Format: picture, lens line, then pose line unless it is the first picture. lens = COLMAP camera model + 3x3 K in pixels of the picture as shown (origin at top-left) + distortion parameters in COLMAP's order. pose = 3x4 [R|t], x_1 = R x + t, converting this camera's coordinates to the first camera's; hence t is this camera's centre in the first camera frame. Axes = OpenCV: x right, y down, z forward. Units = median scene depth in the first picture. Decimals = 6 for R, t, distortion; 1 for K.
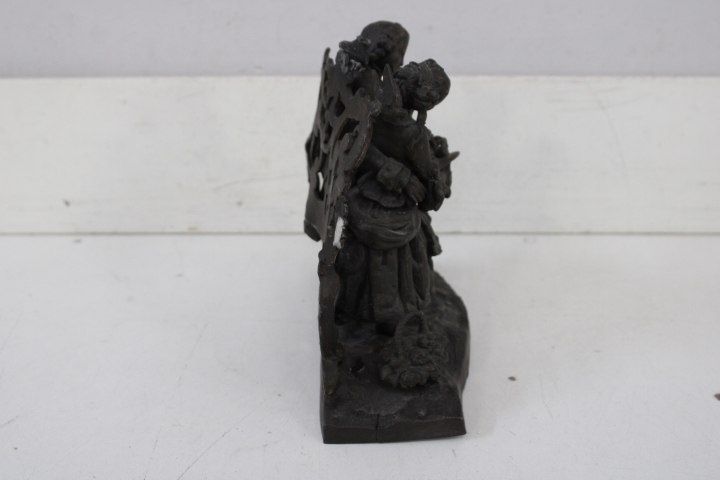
lens RADIAL K [[897.1, 0, 363.3], [0, 897.1, 233.9], [0, 0, 1]] dist [-0.076581, 0.000000]
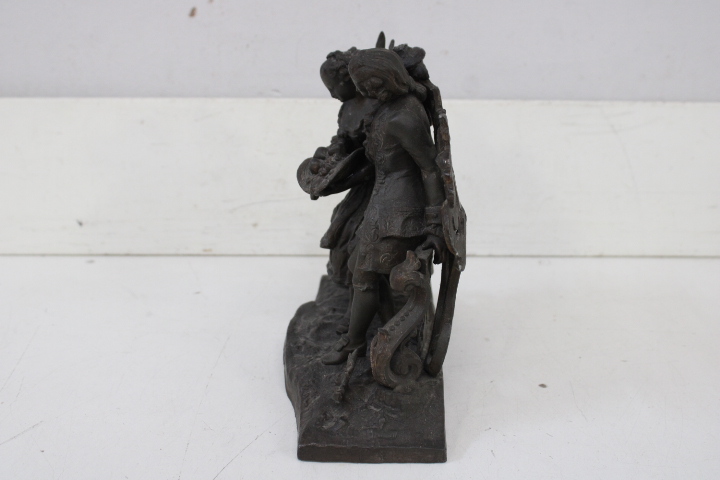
lens RADIAL K [[897.1, 0, 359.7], [0, 897.1, 238.0], [0, 0, 1]] dist [-0.076581, 0.000000]
pose [[0.999599, 0.004641, 0.027916, -0.050490], [-0.002558, 0.997240, -0.074195, 0.055478], [-0.028184, 0.074094, 0.996853, 0.002803]]
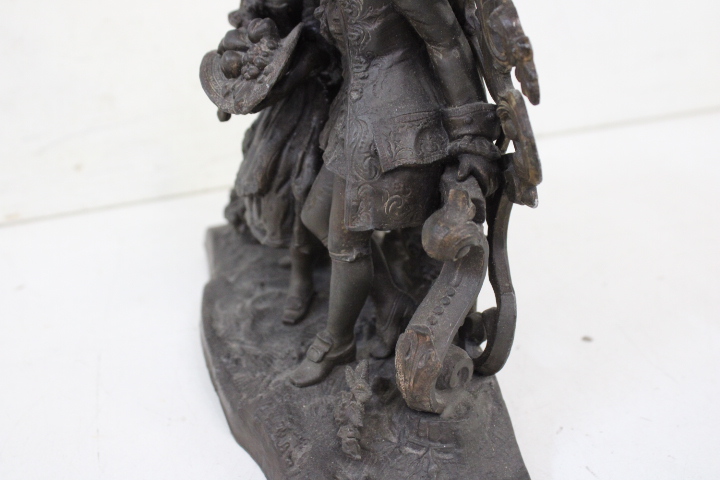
lens RADIAL K [[897.1, 0, 361.6], [0, 897.1, 237.2], [0, 0, 1]] dist [-0.076581, 0.000000]
pose [[0.941087, -0.176688, 0.288336, -0.142891], [0.162261, 0.984015, 0.073395, 0.003395], [-0.296694, -0.022285, 0.954712, 0.300256]]
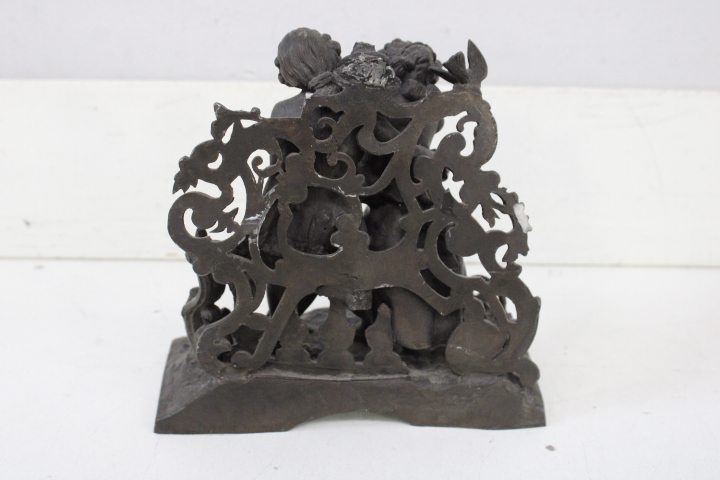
lens RADIAL K [[897.1, 0, 365.2], [0, 897.1, 234.3], [0, 0, 1]] dist [-0.076581, 0.000000]
pose [[0.999530, 0.013867, 0.027333, -0.026614], [-0.013893, 0.999903, 0.000772, -0.029706], [-0.027320, -0.001151, 0.999626, 0.124754]]
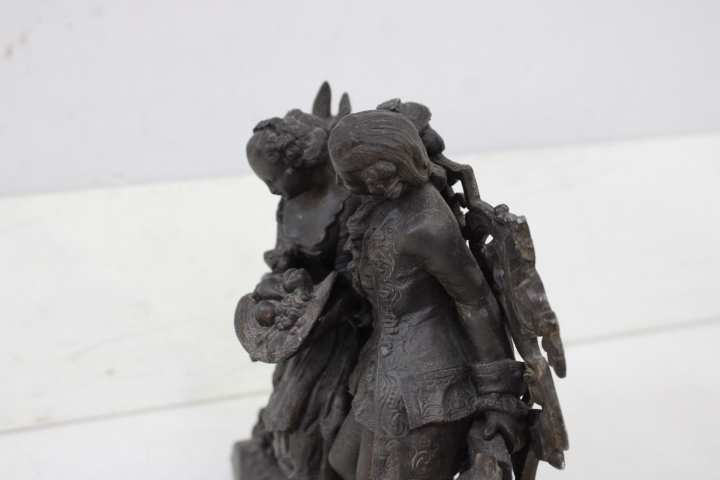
lens RADIAL K [[897.1, 0, 360.4], [0, 897.1, 246.9], [0, 0, 1]] dist [-0.076581, 0.000000]
pose [[0.953219, -0.109339, 0.281812, -0.140158], [0.140220, 0.985856, -0.091794, -0.040401], [-0.267789, 0.127016, 0.955069, 0.289948]]
